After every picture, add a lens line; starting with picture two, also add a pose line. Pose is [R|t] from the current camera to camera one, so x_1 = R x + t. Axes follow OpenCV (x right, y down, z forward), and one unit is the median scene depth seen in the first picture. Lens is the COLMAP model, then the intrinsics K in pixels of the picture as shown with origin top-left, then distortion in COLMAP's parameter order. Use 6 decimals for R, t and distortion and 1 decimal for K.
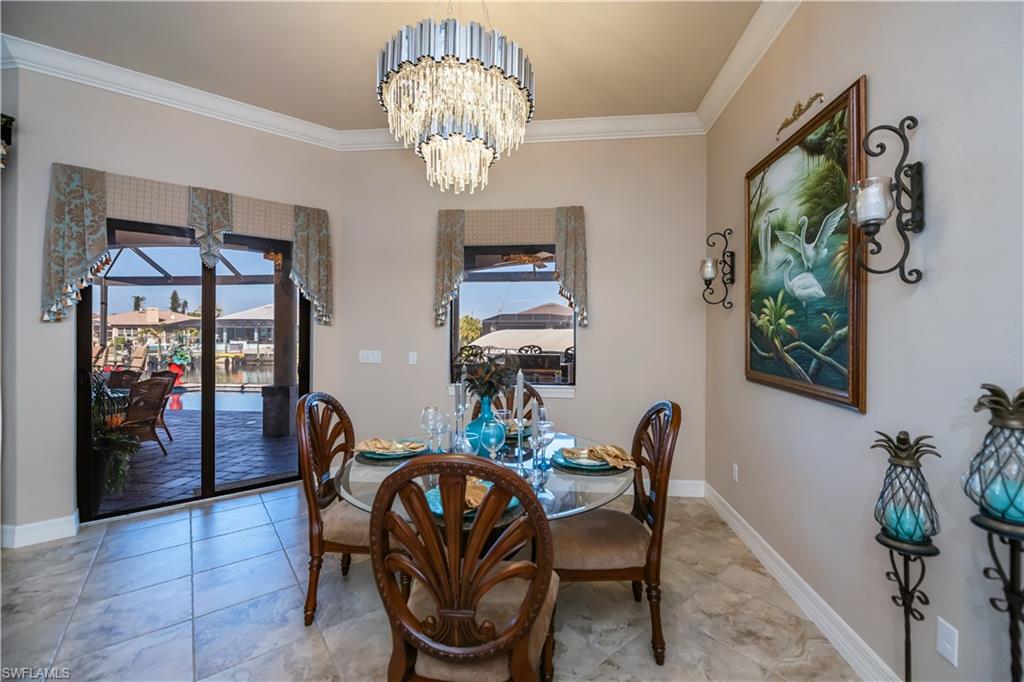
lens RADIAL K [[410.0, 0, 512.8], [0, 410.0, 333.8], [0, 0, 1]] dist [-0.002542, -0.000361]
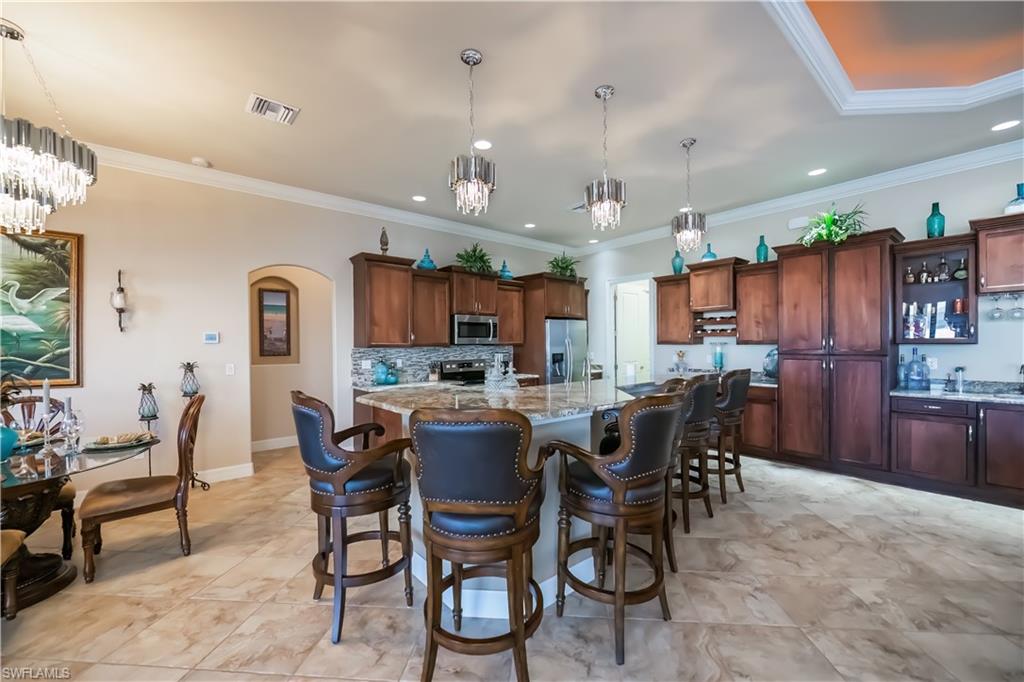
lens RADIAL K [[408.7, 0, 514.4], [0, 408.7, 346.6], [0, 0, 1]] dist [-0.004293, -0.000464]
pose [[-0.731981, -0.001835, 0.681322, -2.031635], [0.006749, 0.999928, 0.009945, -0.026537], [-0.681291, 0.011878, -0.731916, 0.885887]]
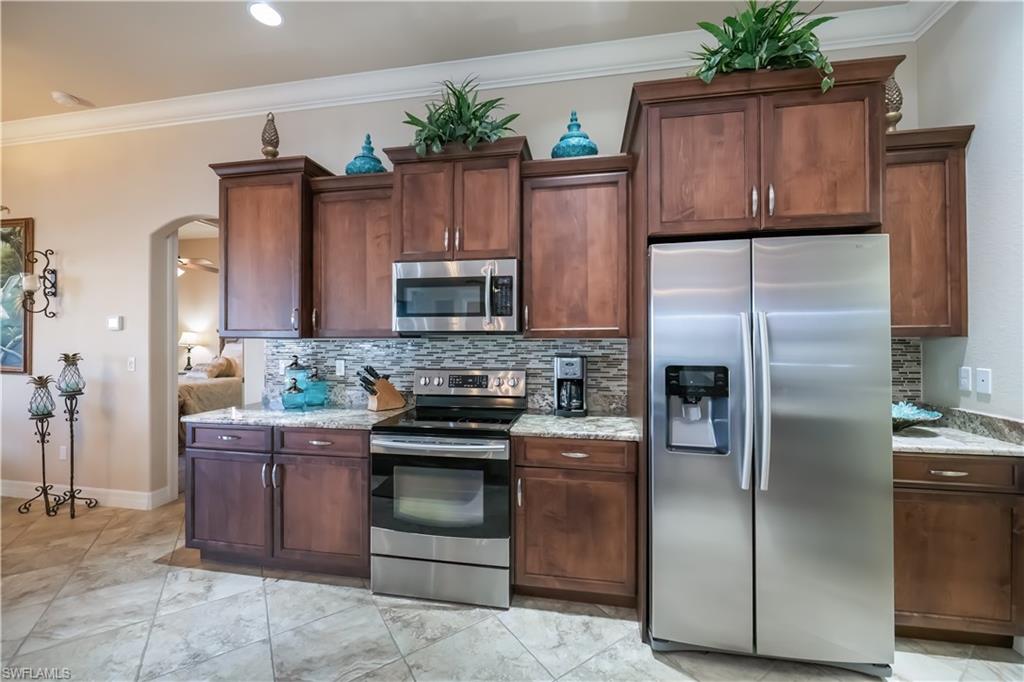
lens RADIAL K [[404.5, 0, 515.7], [0, 404.5, 338.5], [0, 0, 1]] dist [-0.002524, -0.000793]
pose [[0.063484, 0.002332, 0.997980, -0.937799], [0.000130, 0.999997, -0.002345, 0.006415], [-0.997983, 0.000278, 0.063483, -1.443997]]
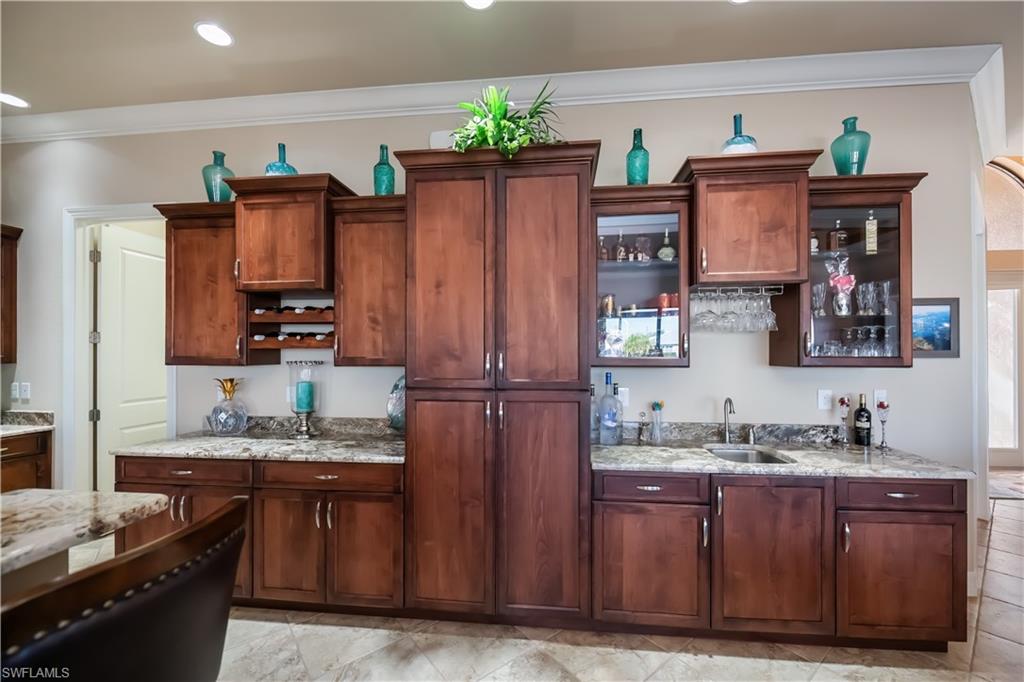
lens RADIAL K [[415.2, 0, 513.3], [0, 415.2, 351.6], [0, 0, 1]] dist [-0.001968, -0.000504]
pose [[-0.999937, -0.002994, -0.010845, -1.799736], [-0.002921, 0.999973, -0.006697, -0.042183], [0.010865, -0.006665, -0.999919, -0.864195]]
